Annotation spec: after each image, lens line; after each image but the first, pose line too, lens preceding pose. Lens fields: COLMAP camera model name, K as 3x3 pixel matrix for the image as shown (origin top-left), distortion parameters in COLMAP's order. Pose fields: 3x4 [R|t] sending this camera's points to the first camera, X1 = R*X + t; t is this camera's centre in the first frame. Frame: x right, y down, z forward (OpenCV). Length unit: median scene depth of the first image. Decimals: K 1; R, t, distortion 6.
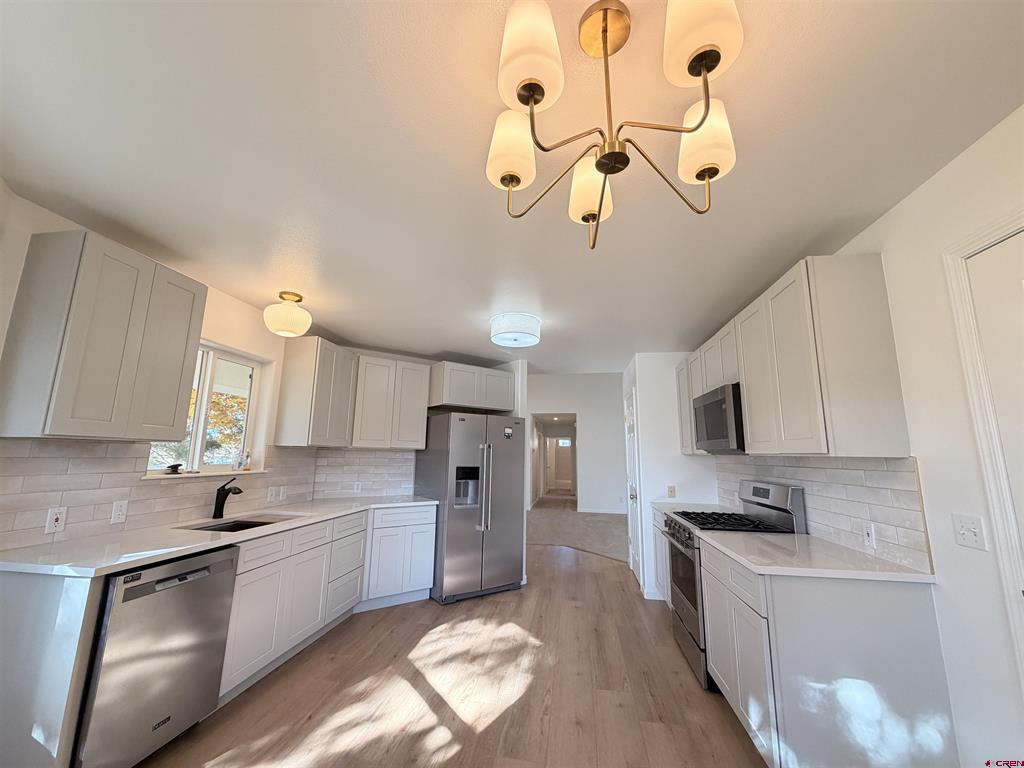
lens RADIAL K [[408.6, 0, 504.8], [0, 408.6, 386.0], [0, 0, 1]] dist [-0.002010, -0.000556]
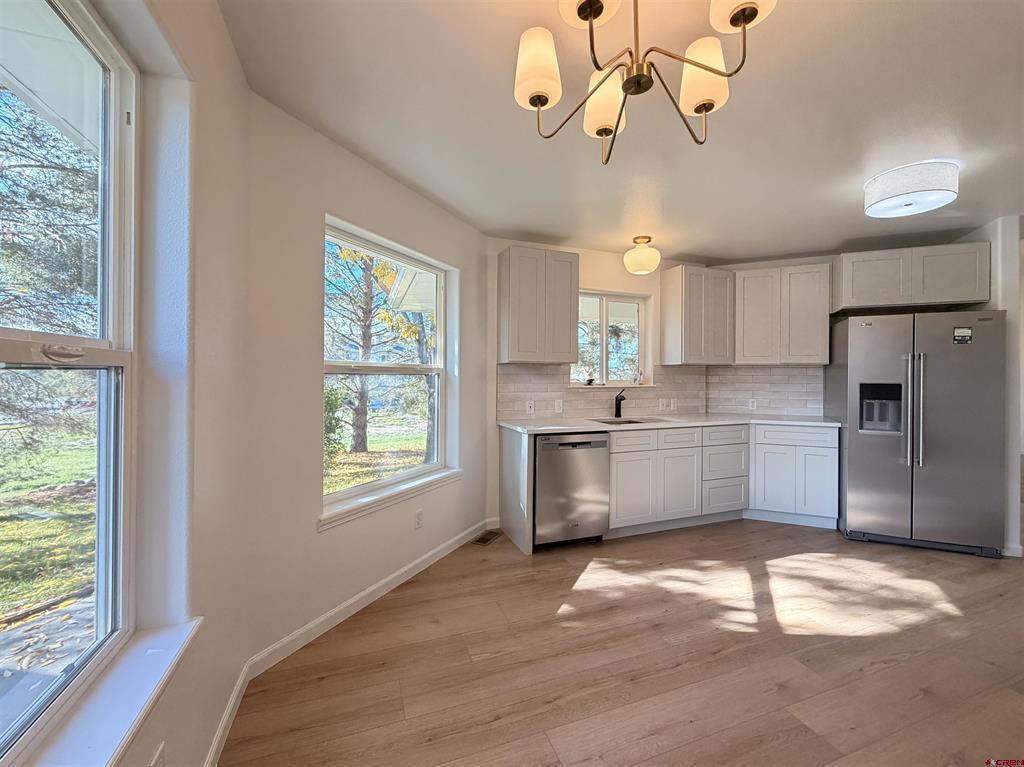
lens RADIAL K [[408.6, 0, 508.1], [0, 408.6, 374.7], [0, 0, 1]] dist [-0.002010, -0.000556]
pose [[0.511486, -0.013109, -0.859192, 0.252155], [0.149141, 0.986063, 0.073740, 0.019209], [0.846250, -0.165858, 0.506312, 0.004273]]
